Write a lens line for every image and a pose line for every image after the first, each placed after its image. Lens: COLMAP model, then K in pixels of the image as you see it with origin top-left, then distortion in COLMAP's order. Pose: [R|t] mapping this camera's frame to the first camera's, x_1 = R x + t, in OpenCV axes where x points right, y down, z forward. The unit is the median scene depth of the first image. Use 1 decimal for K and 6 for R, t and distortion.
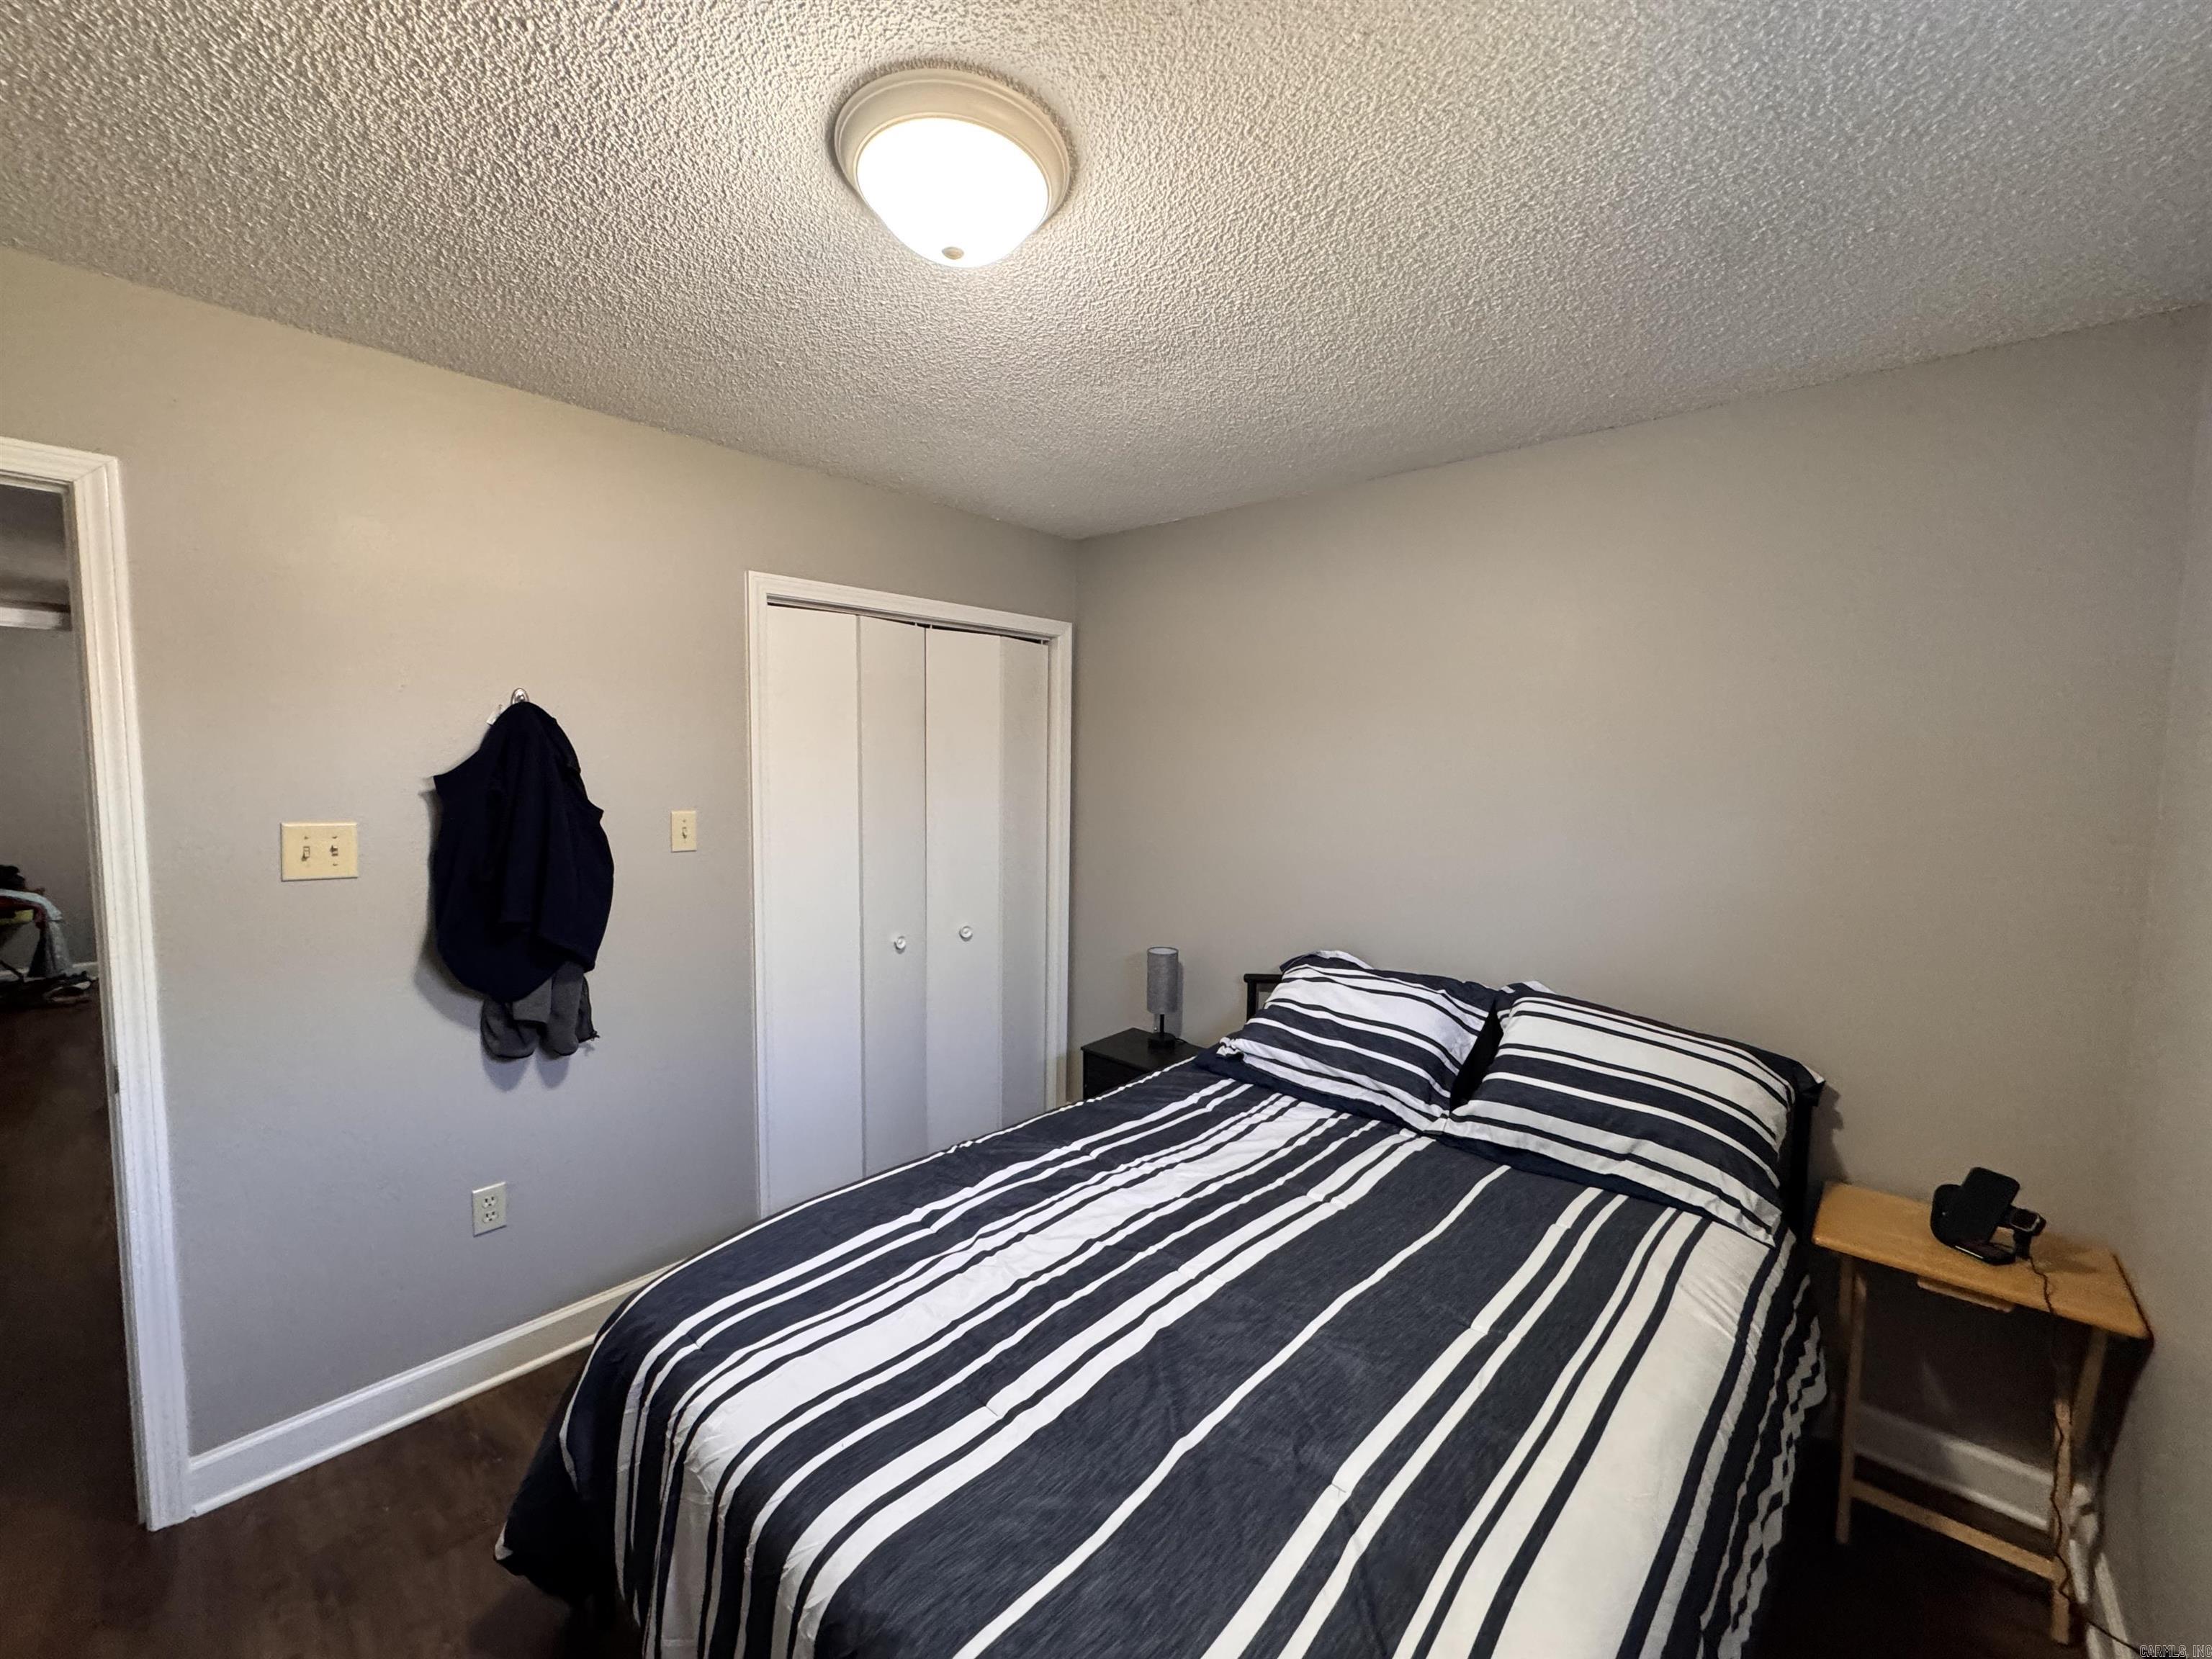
lens RADIAL K [[882.2, 0, 1106.0], [0, 882.2, 824.3], [0, 0, 1]] dist [-0.002006, 0.000320]
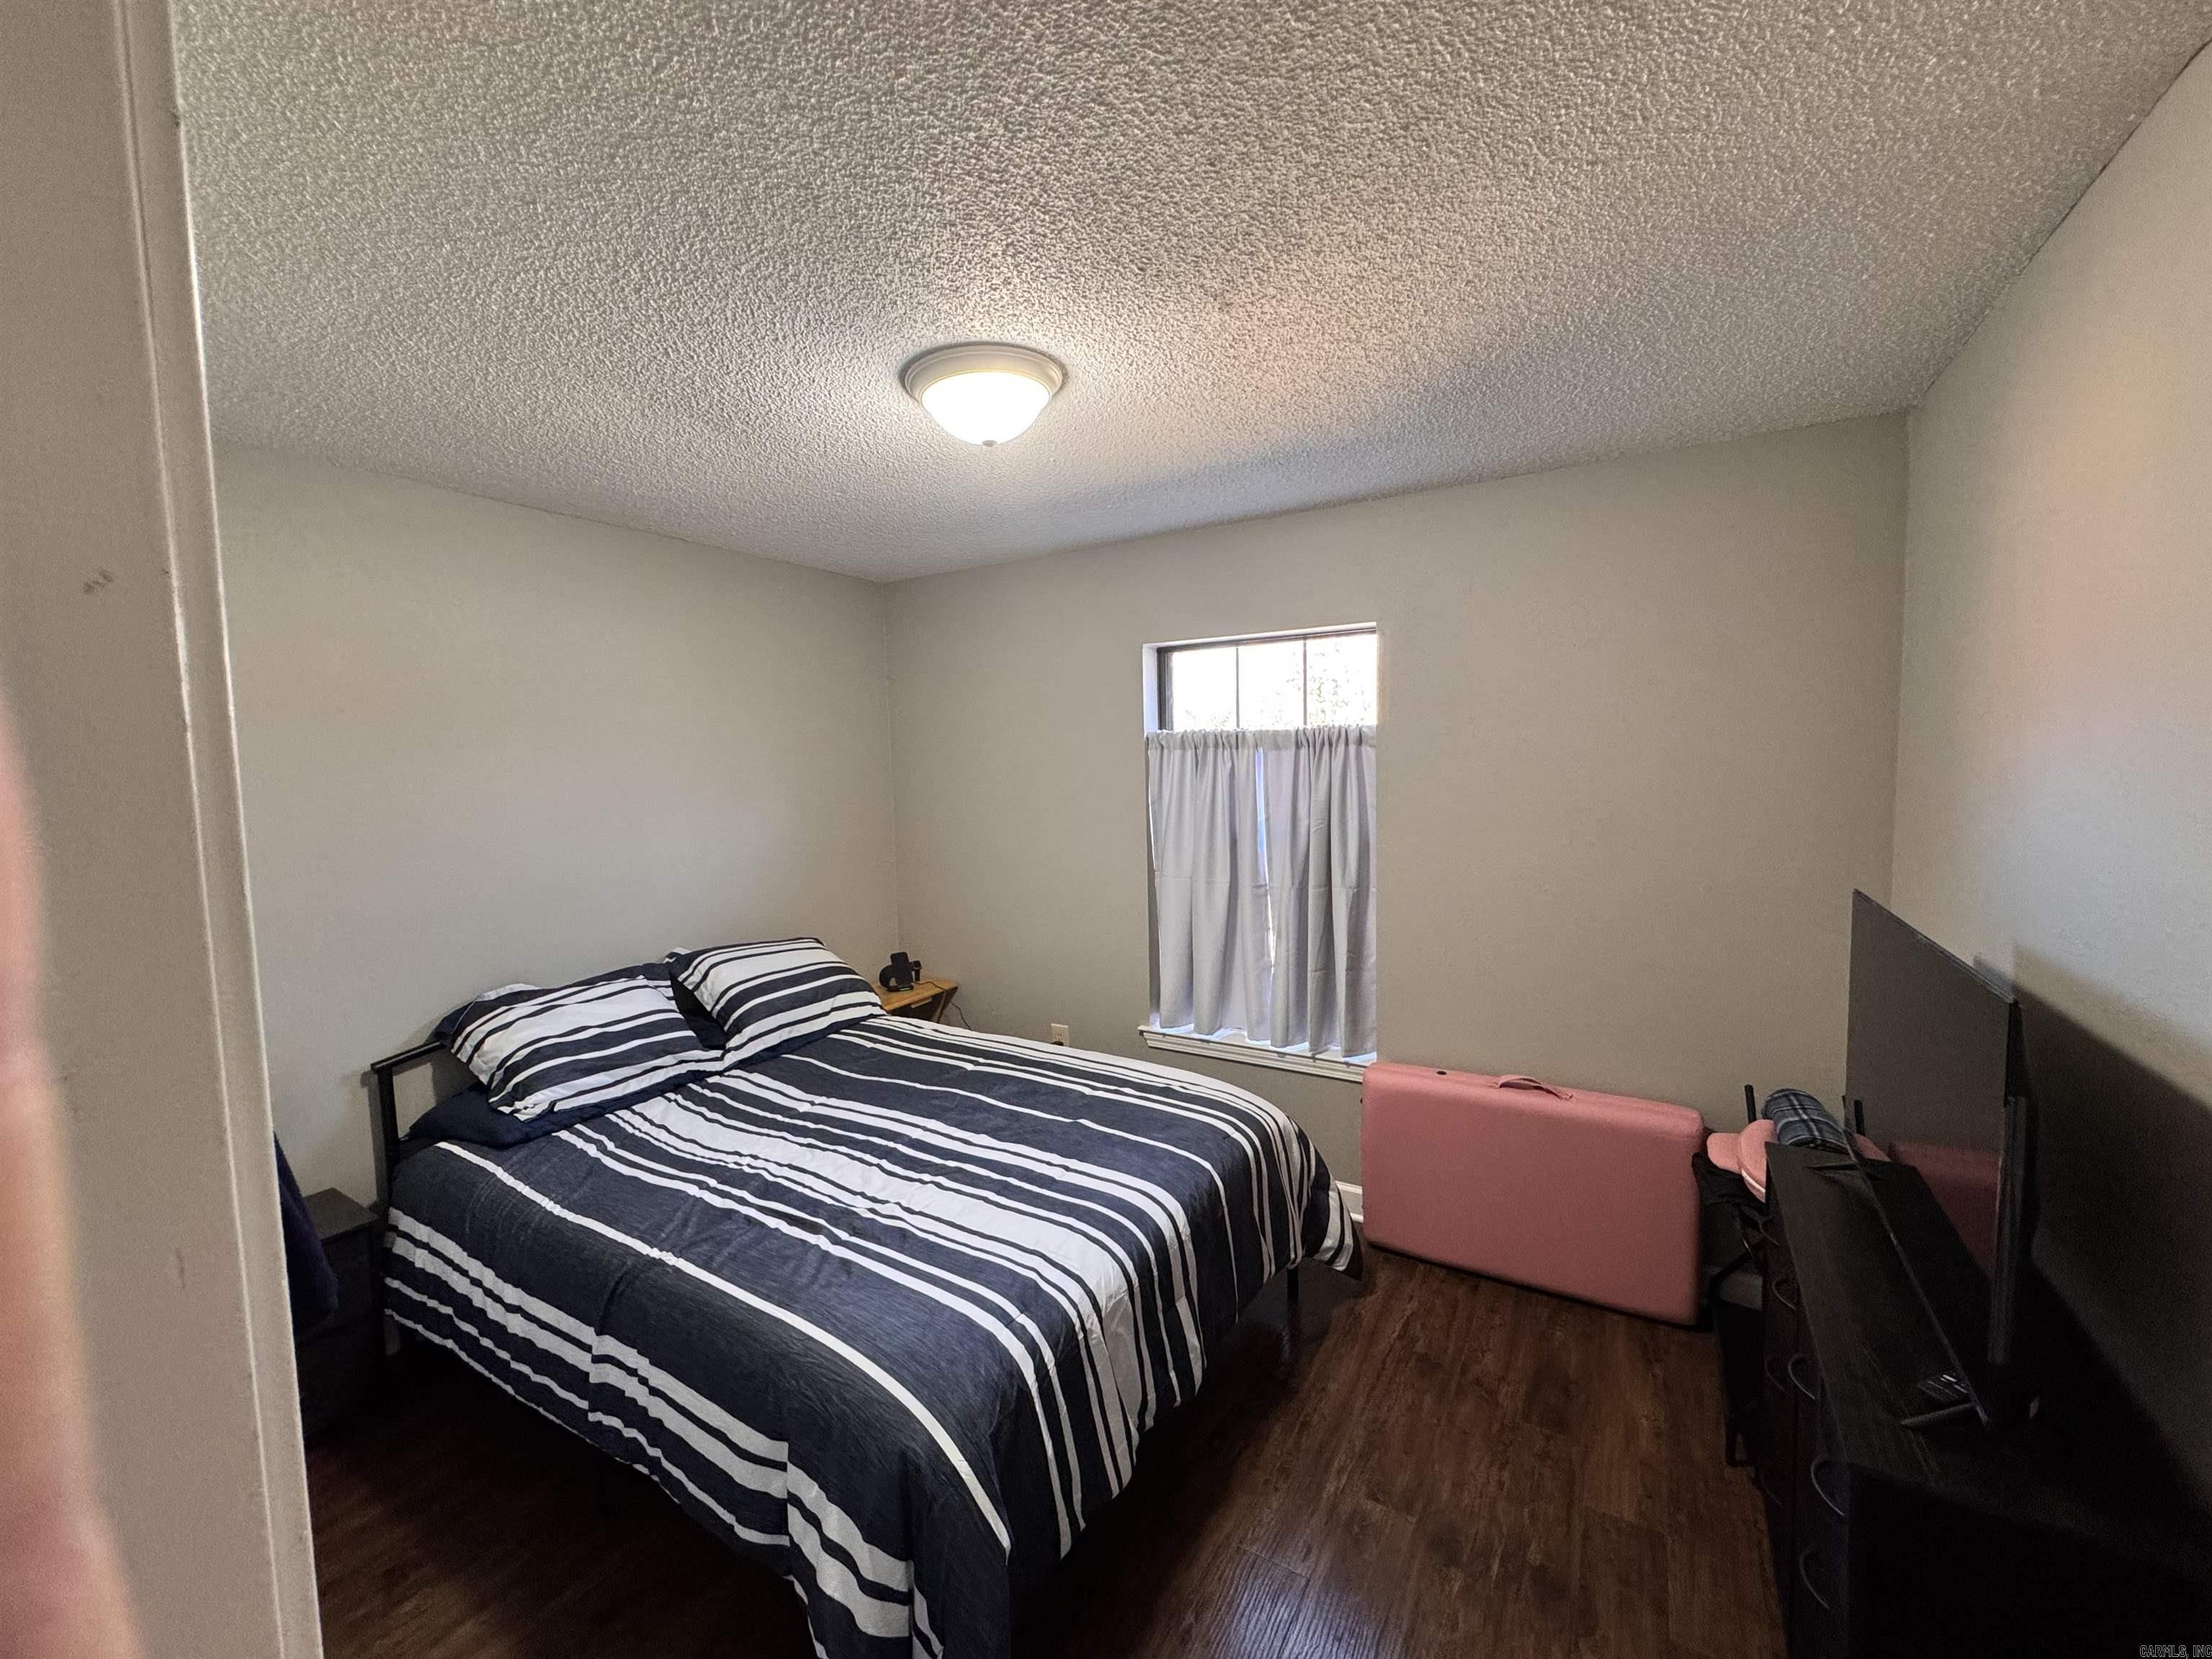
lens RADIAL K [[882.2, 0, 1099.2], [0, 882.2, 831.4], [0, 0, 1]] dist [-0.002006, 0.000320]
pose [[-0.197697, -0.082586, 0.976778, -0.955129], [0.092119, 0.990470, 0.102388, -0.072537], [-0.975925, 0.110222, -0.188205, 0.665501]]
